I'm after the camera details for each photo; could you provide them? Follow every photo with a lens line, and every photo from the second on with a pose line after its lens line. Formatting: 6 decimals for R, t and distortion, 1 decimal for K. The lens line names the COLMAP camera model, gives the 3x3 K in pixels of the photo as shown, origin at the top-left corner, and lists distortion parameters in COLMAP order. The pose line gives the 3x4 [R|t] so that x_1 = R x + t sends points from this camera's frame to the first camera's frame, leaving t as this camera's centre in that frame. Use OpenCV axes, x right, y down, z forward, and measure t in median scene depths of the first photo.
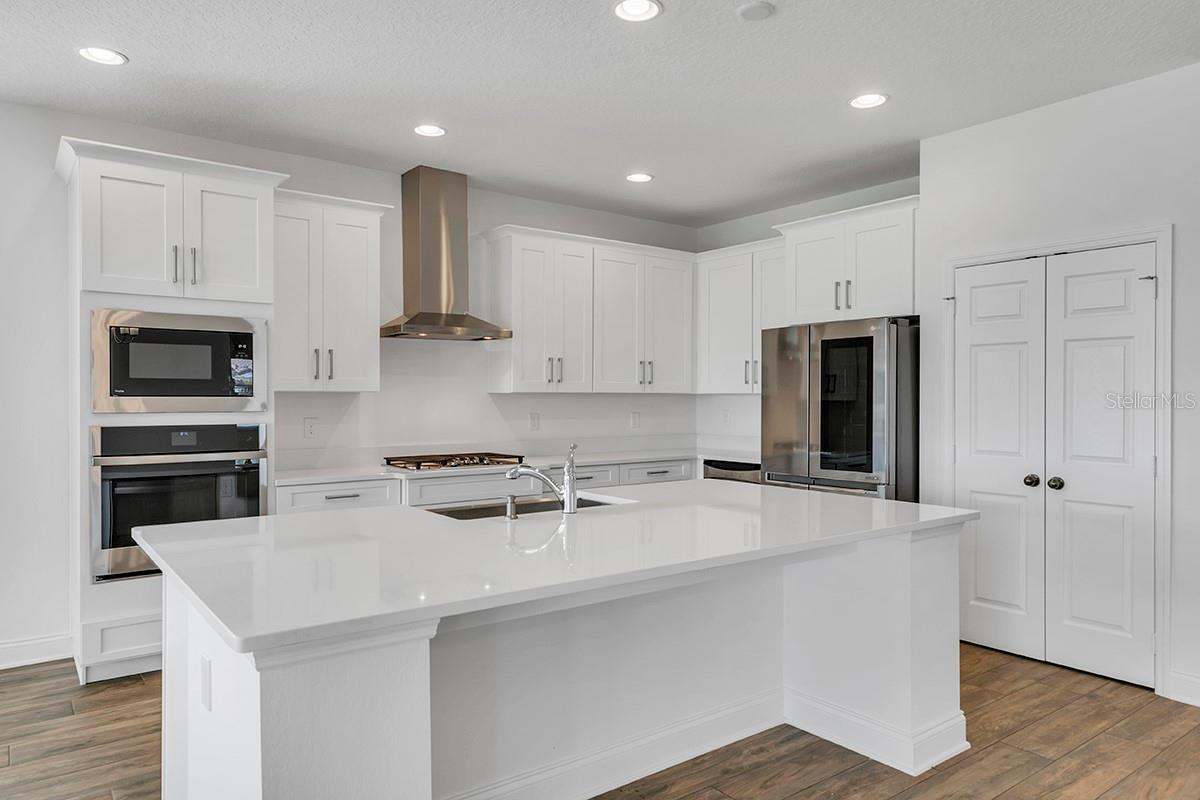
lens RADIAL K [[780.5, 0, 592.1], [0, 780.5, 400.3], [0, 0, 1]] dist [0.015537, 0.001980]
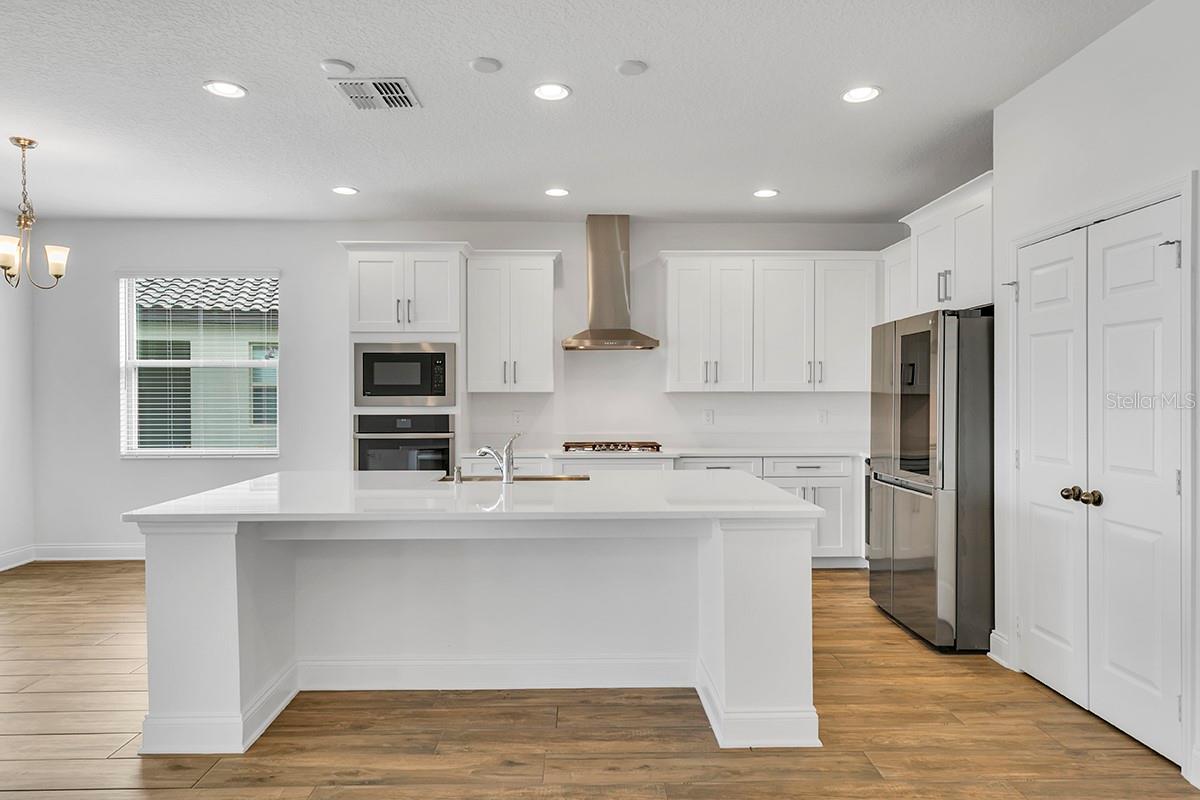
lens RADIAL K [[717.1, 0, 603.8], [0, 717.1, 400.4], [0, 0, 1]] dist [0.008482, -0.000259]
pose [[0.812886, 0.001666, -0.582420, 0.555720], [-0.000527, 0.999998, 0.002125, 0.000618], [0.582423, -0.001421, 0.812885, 0.070638]]
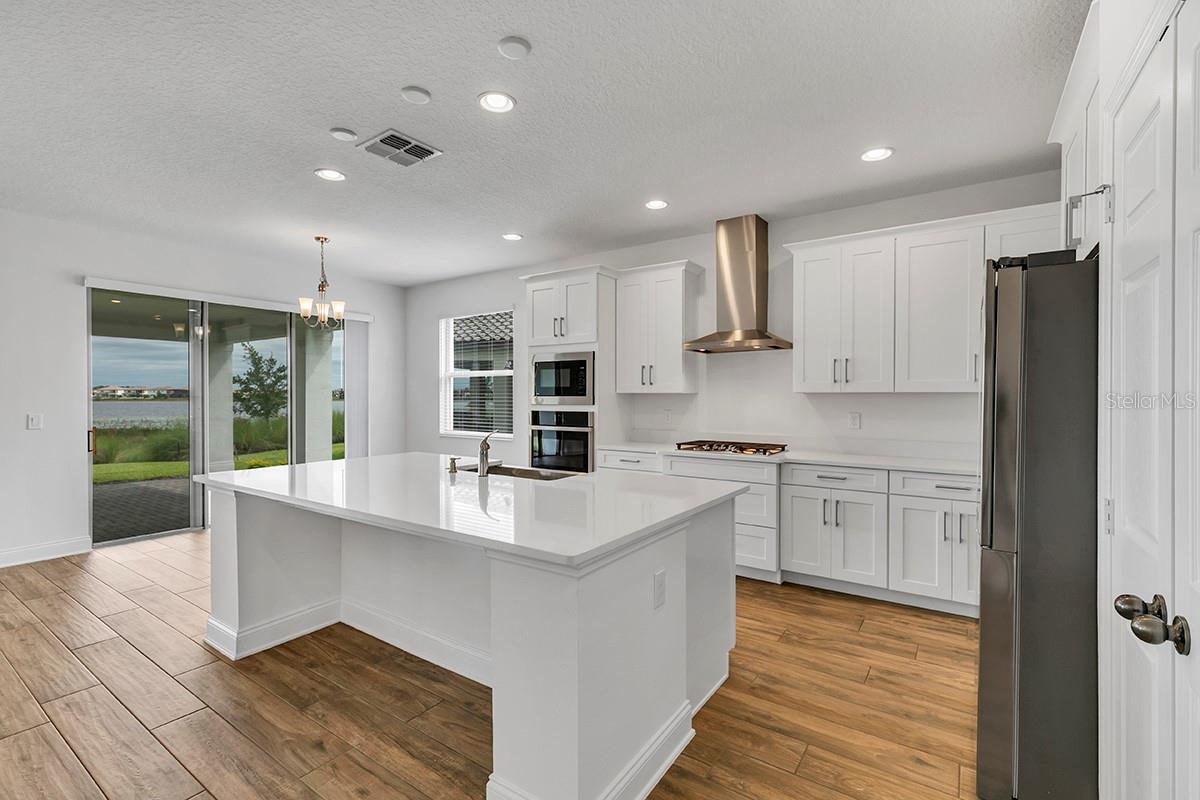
lens RADIAL K [[543.3, 0, 601.8], [0, 543.3, 400.9], [0, 0, 1]] dist [0.003525, 0.000884]
pose [[0.317098, 0.007880, -0.948360, 0.676869], [-0.006370, 0.999961, 0.006179, -0.001855], [0.948371, 0.004082, 0.317135, 0.606164]]
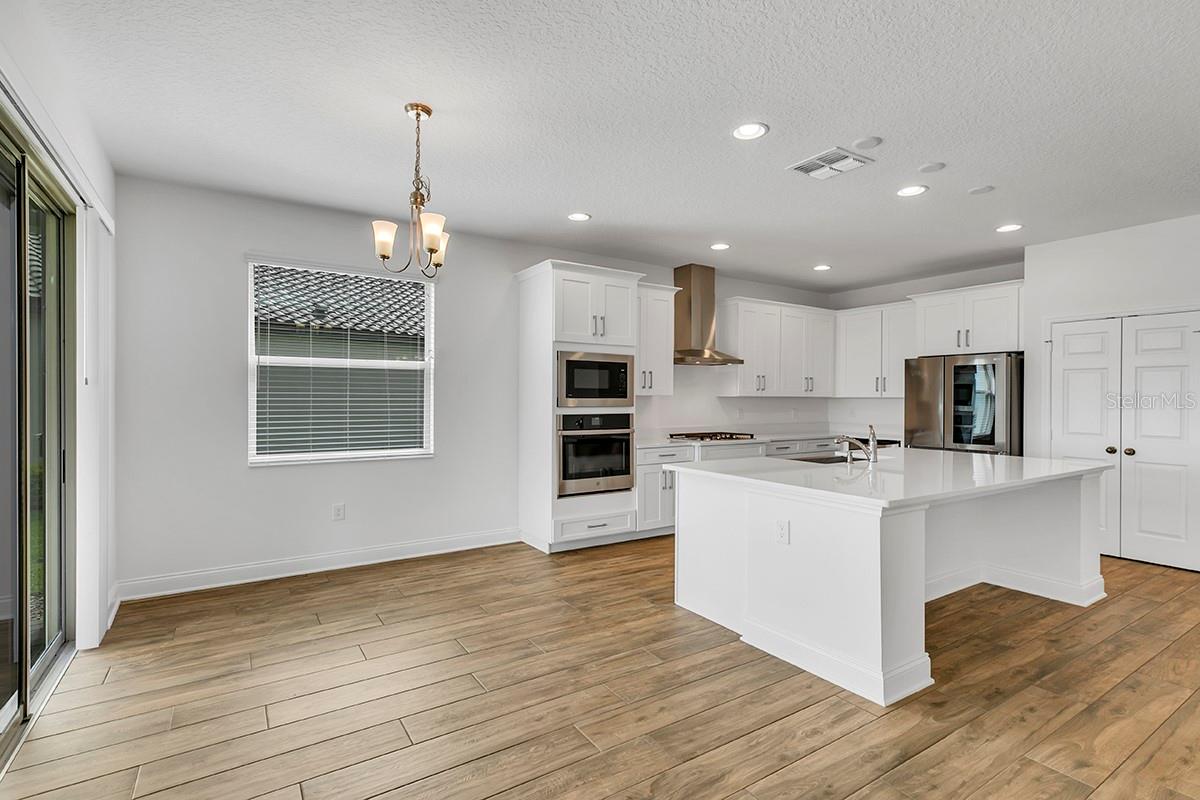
lens RADIAL K [[543.3, 0, 585.7], [0, 543.3, 399.3], [0, 0, 1]] dist [0.003525, 0.000884]
pose [[0.995787, 0.003483, -0.091633, -0.387216], [-0.004072, 0.999972, -0.006243, 0.005445], [0.091609, 0.006590, 0.995773, -0.229217]]
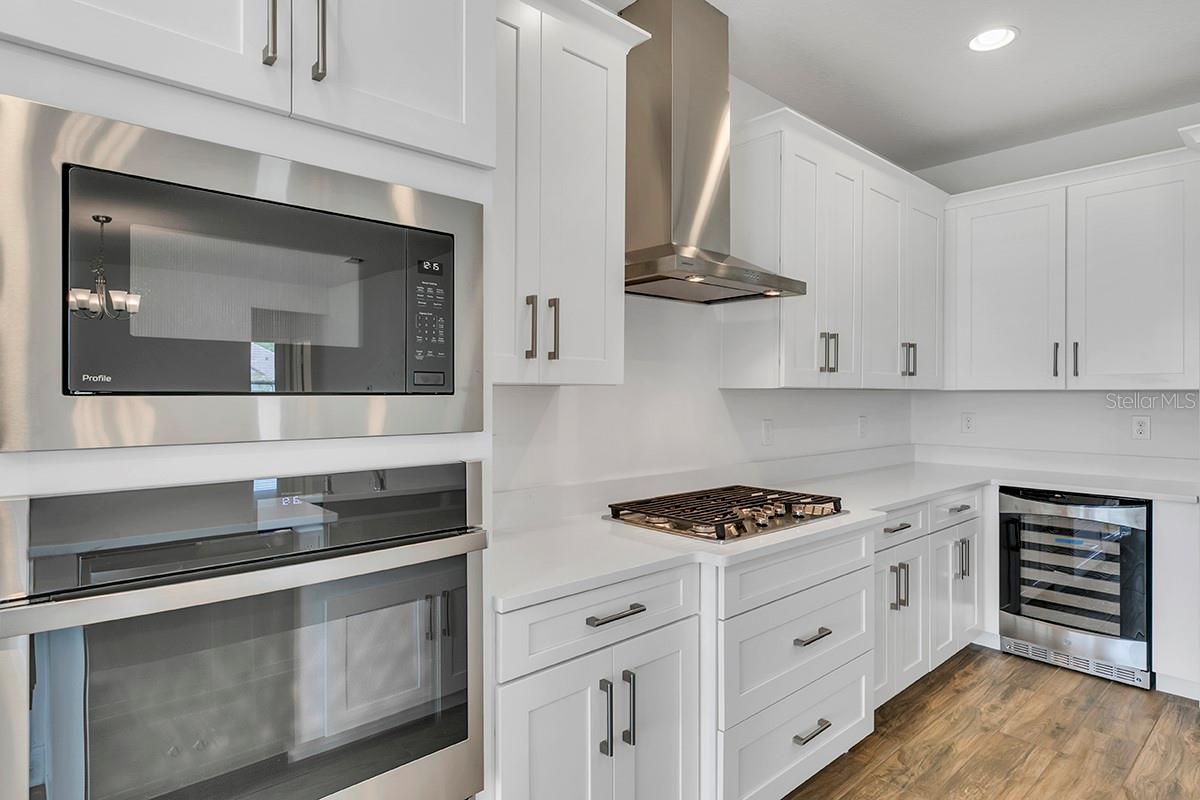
lens RADIAL K [[652.9, 0, 581.2], [0, 652.9, 391.9], [0, 0, 1]] dist [0.005828, -0.000578]
pose [[0.996628, -0.000071, 0.082047, -0.370632], [0.000691, 0.999971, -0.007523, -0.003417], [-0.082044, 0.007554, 0.996600, 0.622899]]
